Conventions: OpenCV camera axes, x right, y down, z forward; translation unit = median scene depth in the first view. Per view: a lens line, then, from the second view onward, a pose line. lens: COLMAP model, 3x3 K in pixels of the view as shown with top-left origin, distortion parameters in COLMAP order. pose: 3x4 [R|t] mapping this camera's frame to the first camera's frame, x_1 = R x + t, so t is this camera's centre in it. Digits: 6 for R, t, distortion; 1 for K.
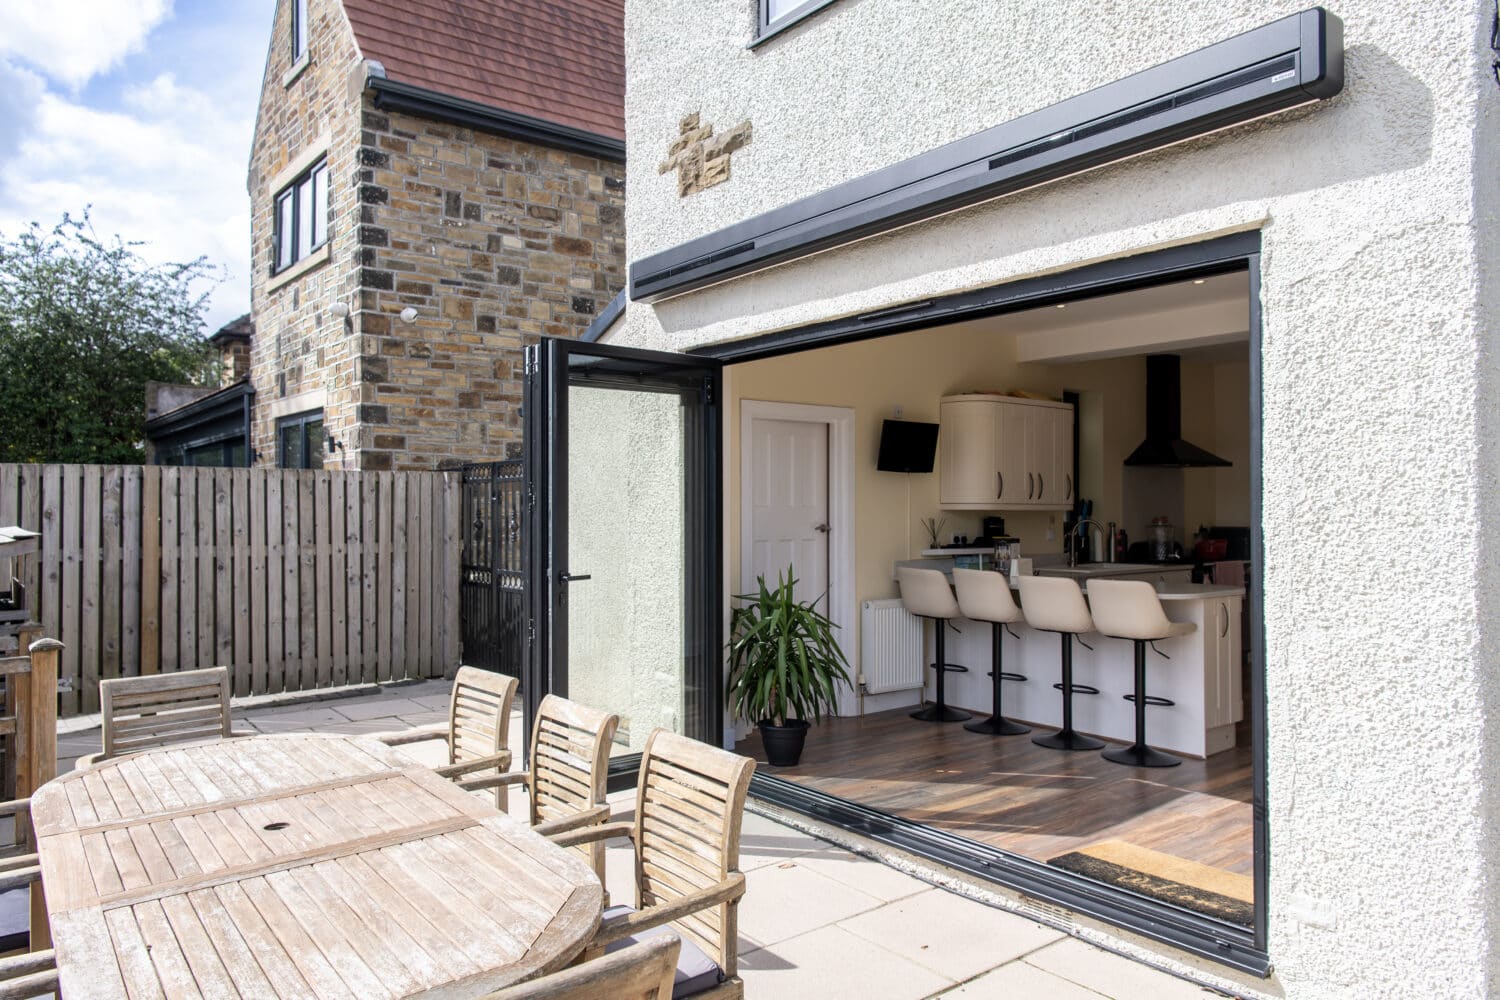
lens RADIAL K [[997.9, 0, 749.8], [0, 997.9, 477.4], [0, 0, 1]] dist [0.002042, -0.001393]
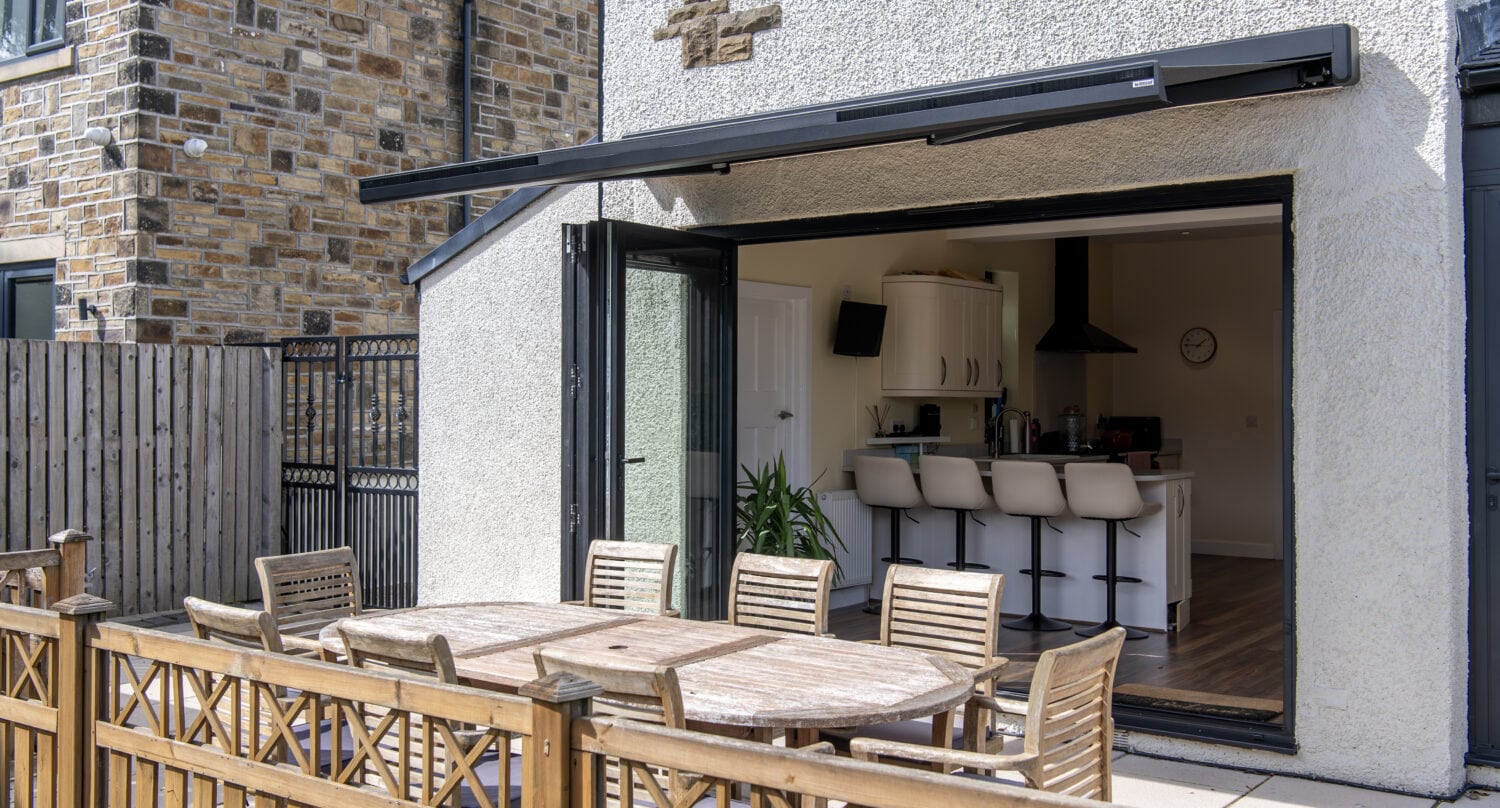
lens RADIAL K [[1293.4, 0, 811.7], [0, 1293.4, 347.9], [0, 0, 1]] dist [0.007559, -0.019336]
pose [[0.968046, 0.013870, 0.250390, -0.185466], [-0.012020, 0.999888, -0.008916, -0.001359], [-0.250485, 0.005622, 0.968104, -0.169373]]
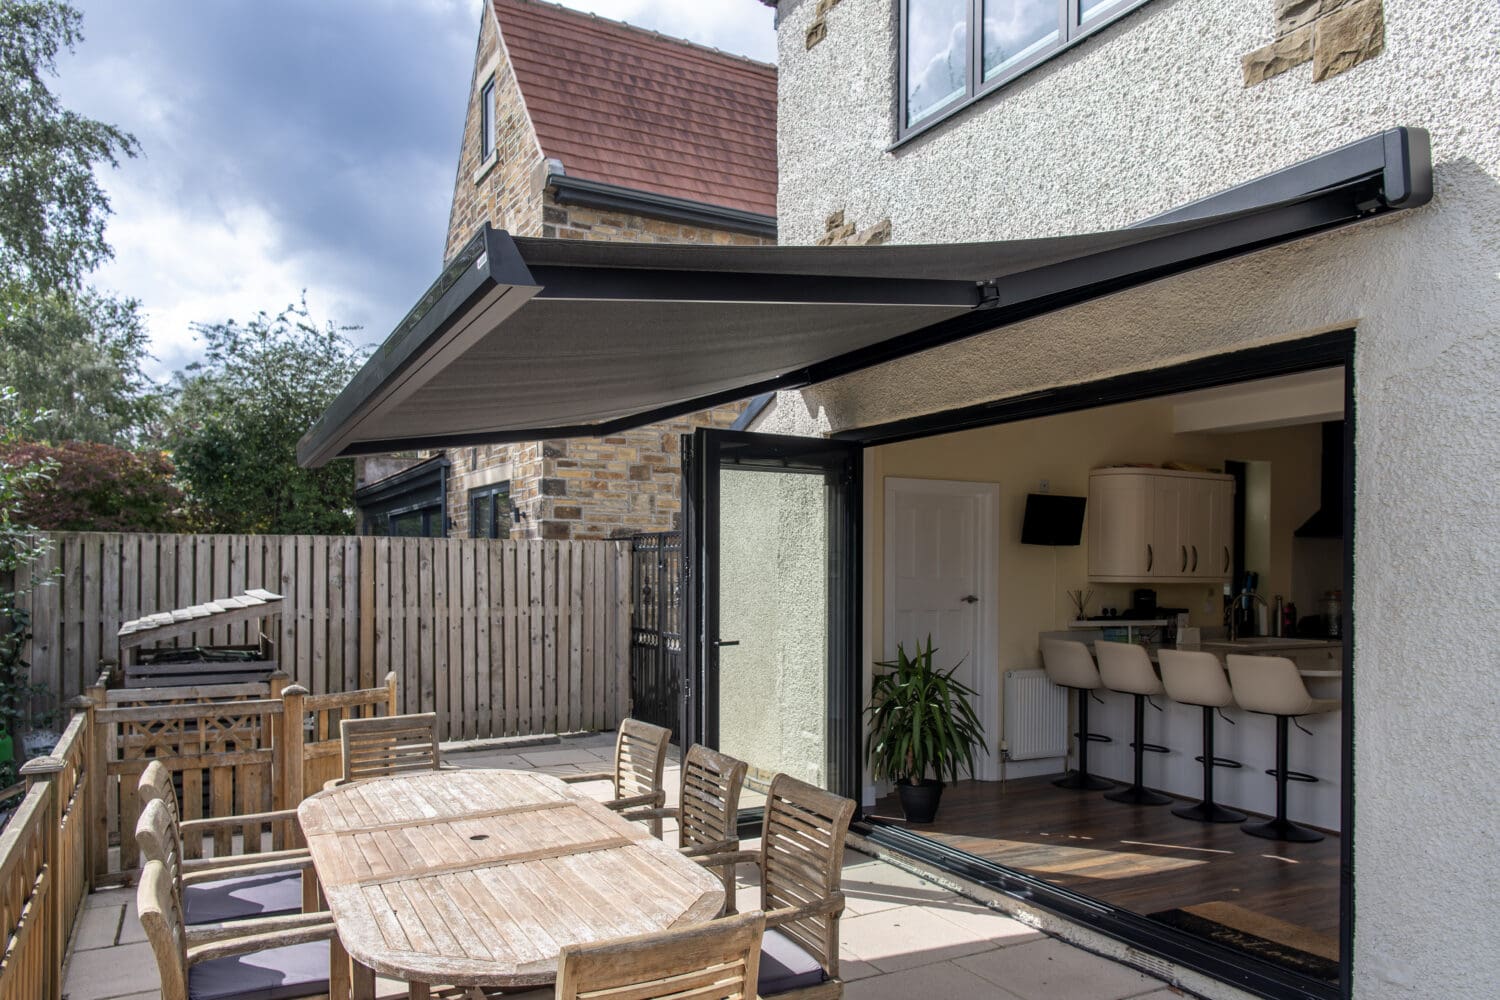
lens RADIAL K [[997.9, 0, 755.6], [0, 997.9, 559.0], [0, 0, 1]] dist [0.002042, -0.001393]
pose [[0.987050, 0.006274, -0.160290, 0.020932], [-0.003481, 0.999837, 0.017698, -0.007833], [0.160375, -0.016911, 0.986911, -0.053989]]
